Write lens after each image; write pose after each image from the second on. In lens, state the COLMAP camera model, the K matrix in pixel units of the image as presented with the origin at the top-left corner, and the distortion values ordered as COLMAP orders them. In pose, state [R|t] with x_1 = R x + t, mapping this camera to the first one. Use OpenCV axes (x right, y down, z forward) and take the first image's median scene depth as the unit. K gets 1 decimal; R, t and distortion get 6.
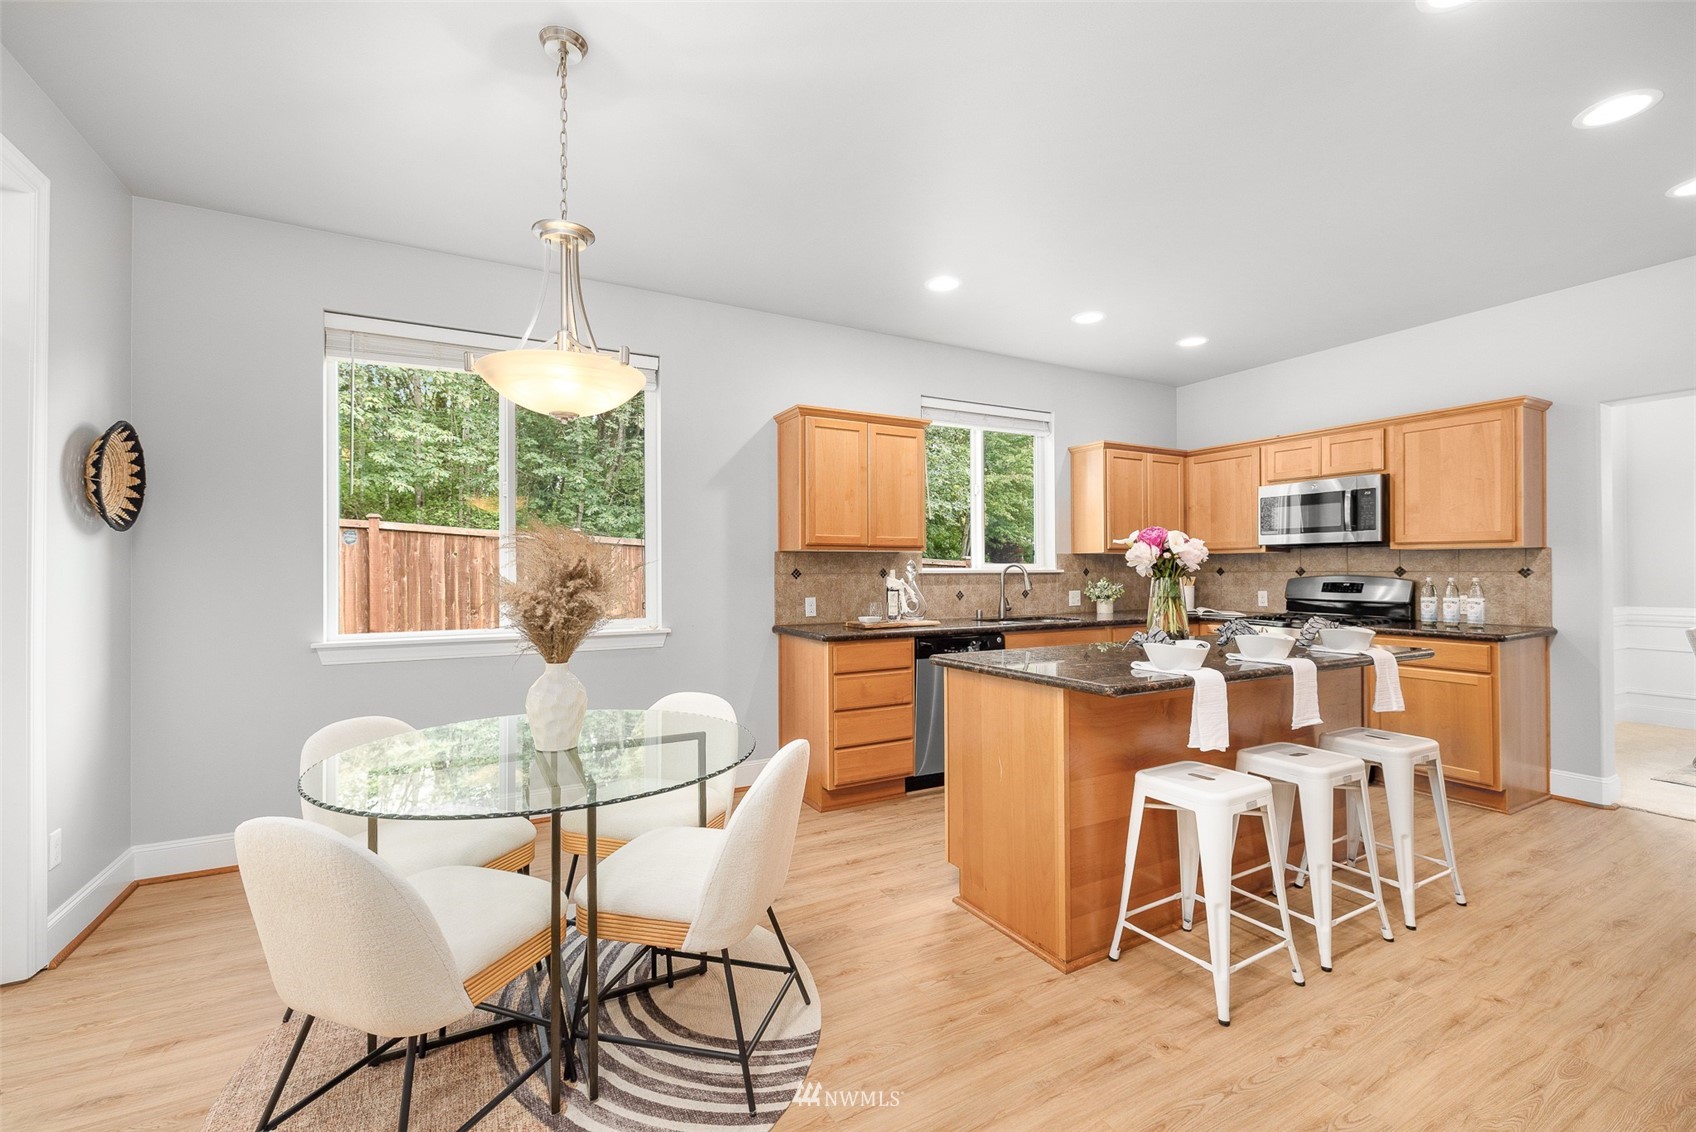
lens RADIAL K [[725.6, 0, 849.7], [0, 725.6, 568.4], [0, 0, 1]] dist [-0.000748, -0.000080]
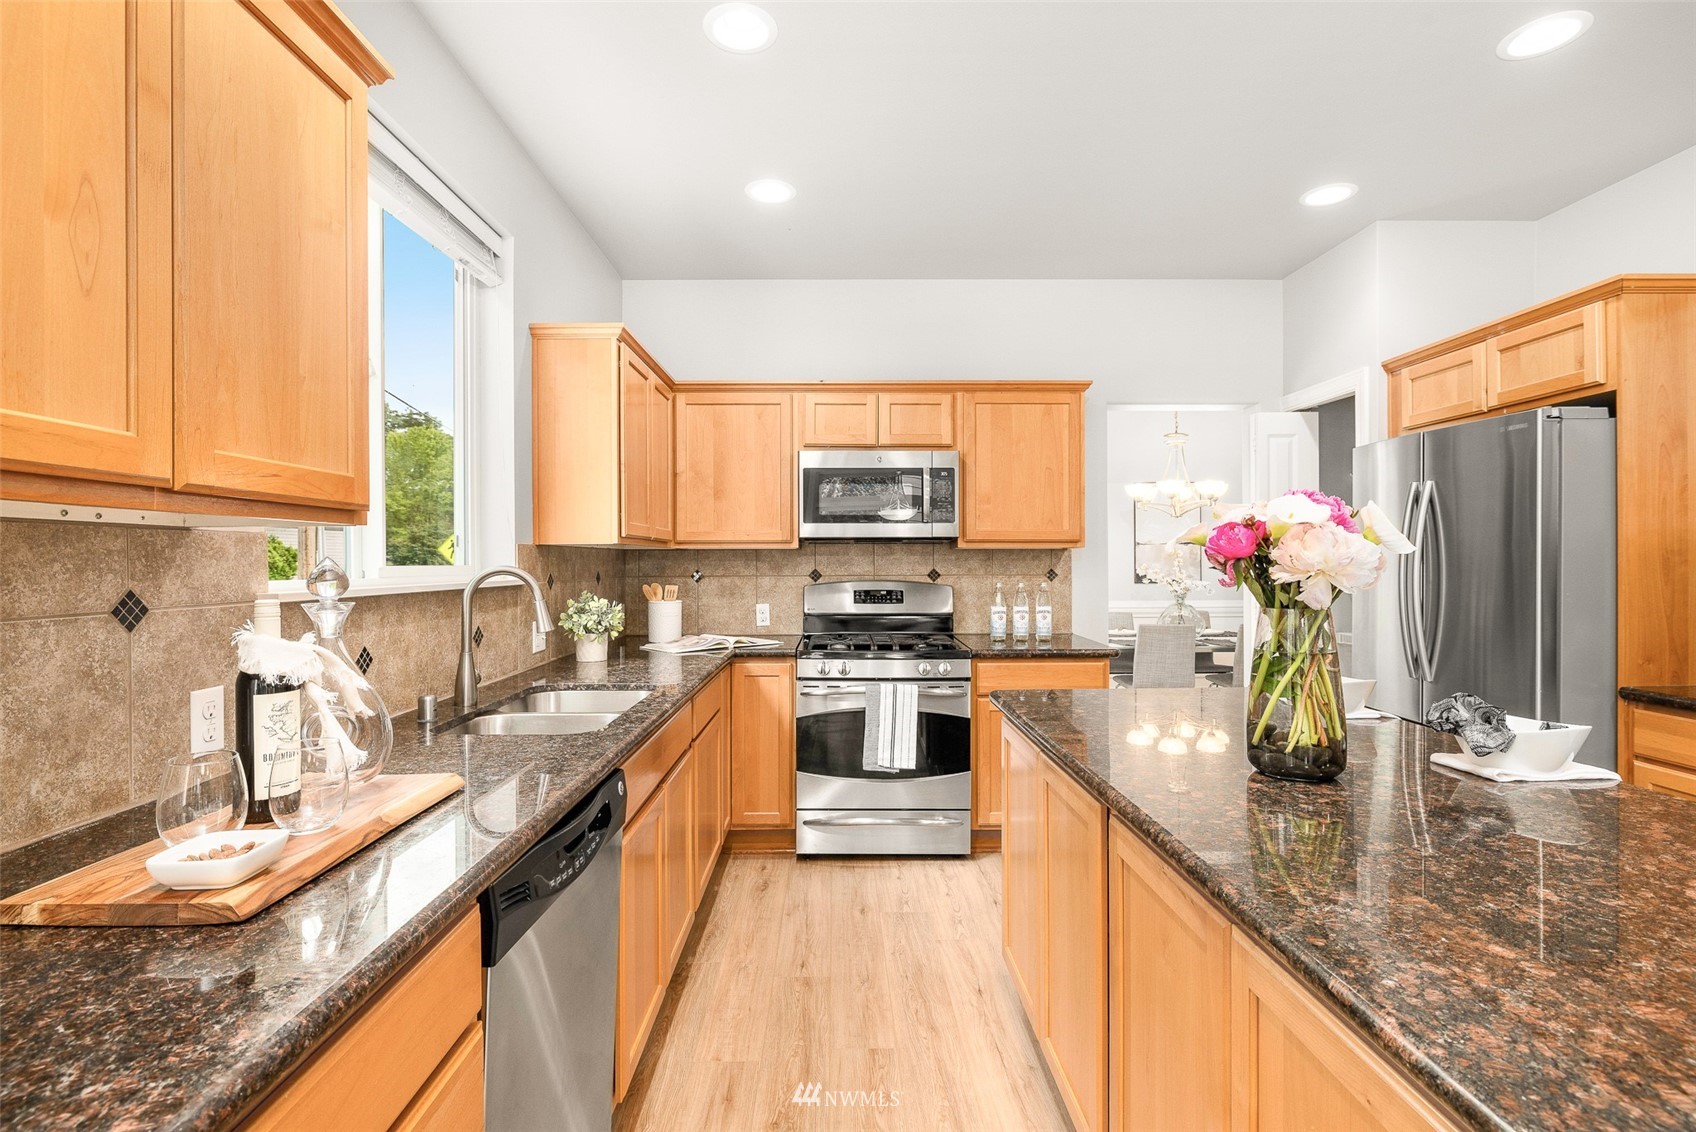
lens RADIAL K [[791.0, 0, 843.7], [0, 791.0, 563.6], [0, 0, 1]] dist [0.005661, 0.000628]
pose [[0.486372, 0.000114, 0.873752, -0.062307], [0.000989, 0.999999, -0.000681, -0.007749], [-0.873751, 0.001195, 0.486372, 0.622665]]
